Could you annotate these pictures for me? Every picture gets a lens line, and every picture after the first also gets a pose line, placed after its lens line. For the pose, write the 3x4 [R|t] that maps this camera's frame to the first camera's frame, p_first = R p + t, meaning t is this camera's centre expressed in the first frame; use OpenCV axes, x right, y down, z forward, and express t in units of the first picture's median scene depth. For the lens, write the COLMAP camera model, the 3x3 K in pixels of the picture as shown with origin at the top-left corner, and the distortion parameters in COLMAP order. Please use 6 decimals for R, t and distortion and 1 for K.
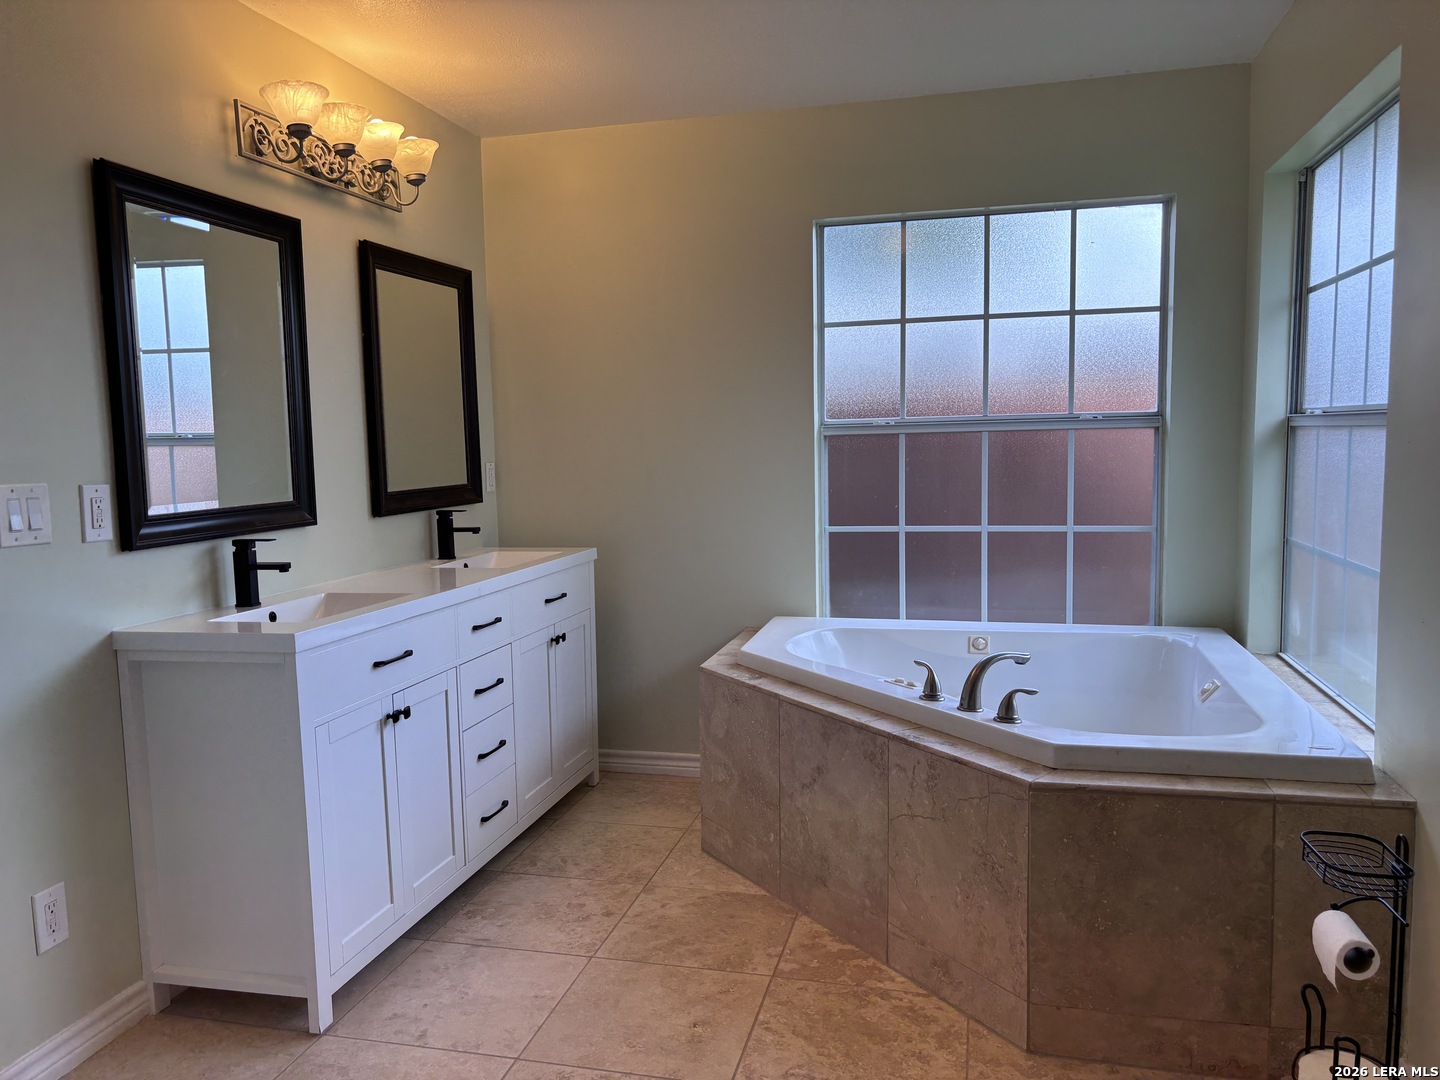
lens RADIAL K [[1099.9, 0, 709.0], [0, 1099.9, 545.8], [0, 0, 1]] dist [-0.001796, 0.020671]
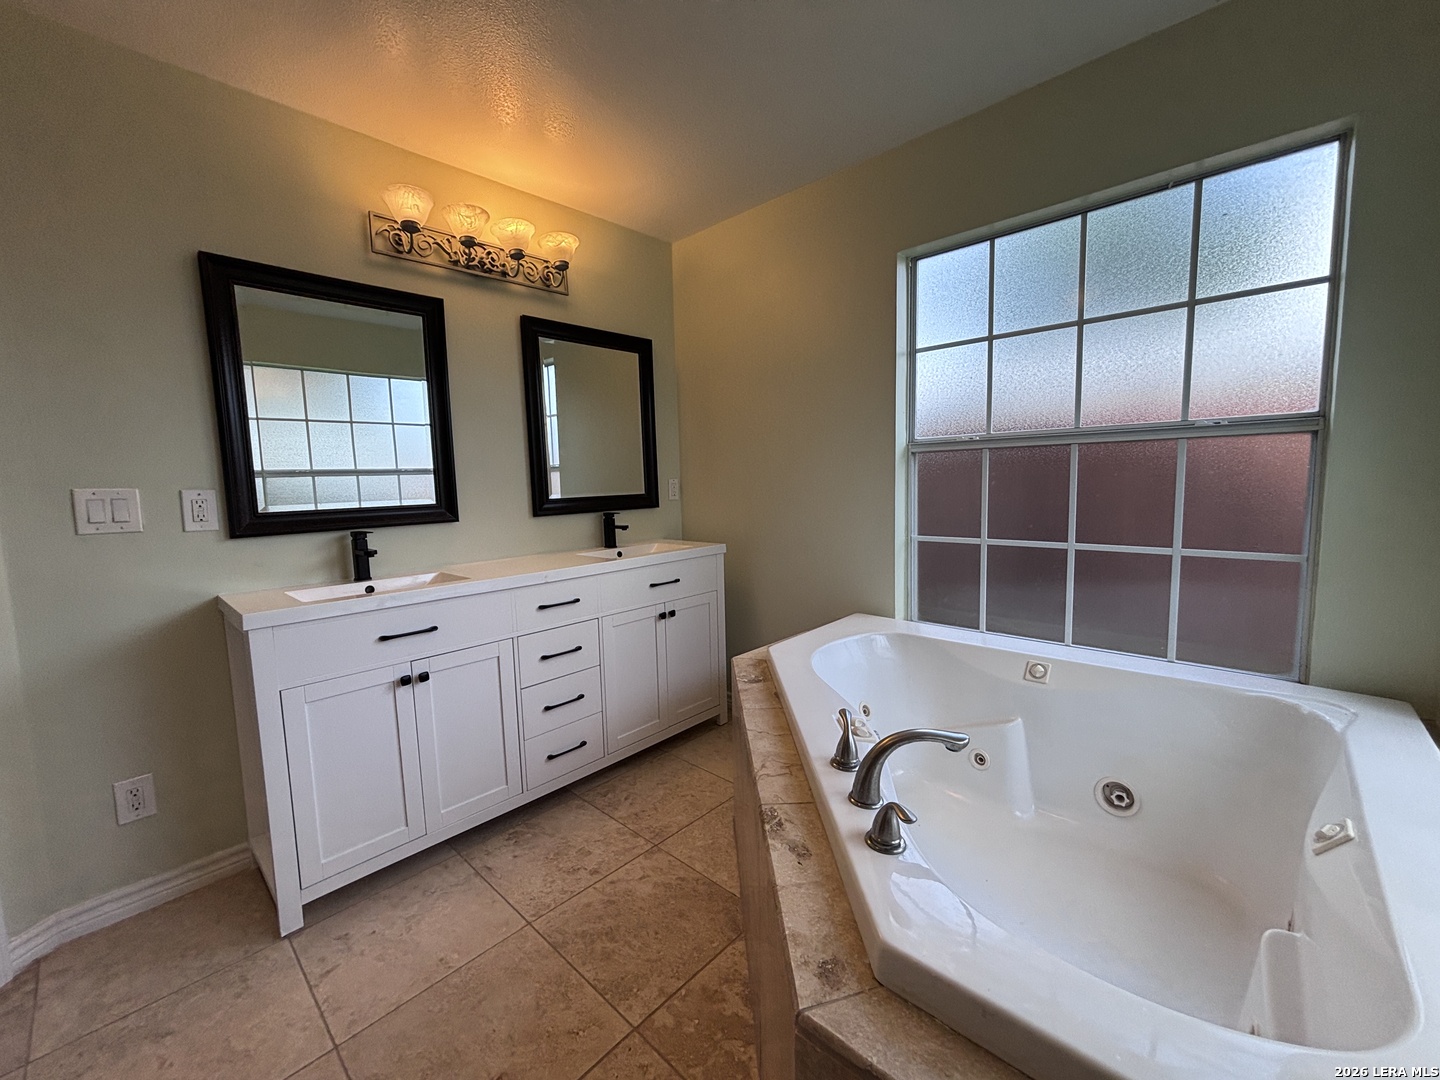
lens RADIAL K [[579.1, 0, 723.2], [0, 579.1, 535.7], [0, 0, 1]] dist [-0.001273, -0.000036]
pose [[0.874956, 0.045785, -0.482033, 0.284344], [-0.038839, 0.998948, 0.024385, -0.031641], [0.482643, -0.002614, 0.875814, 0.514238]]
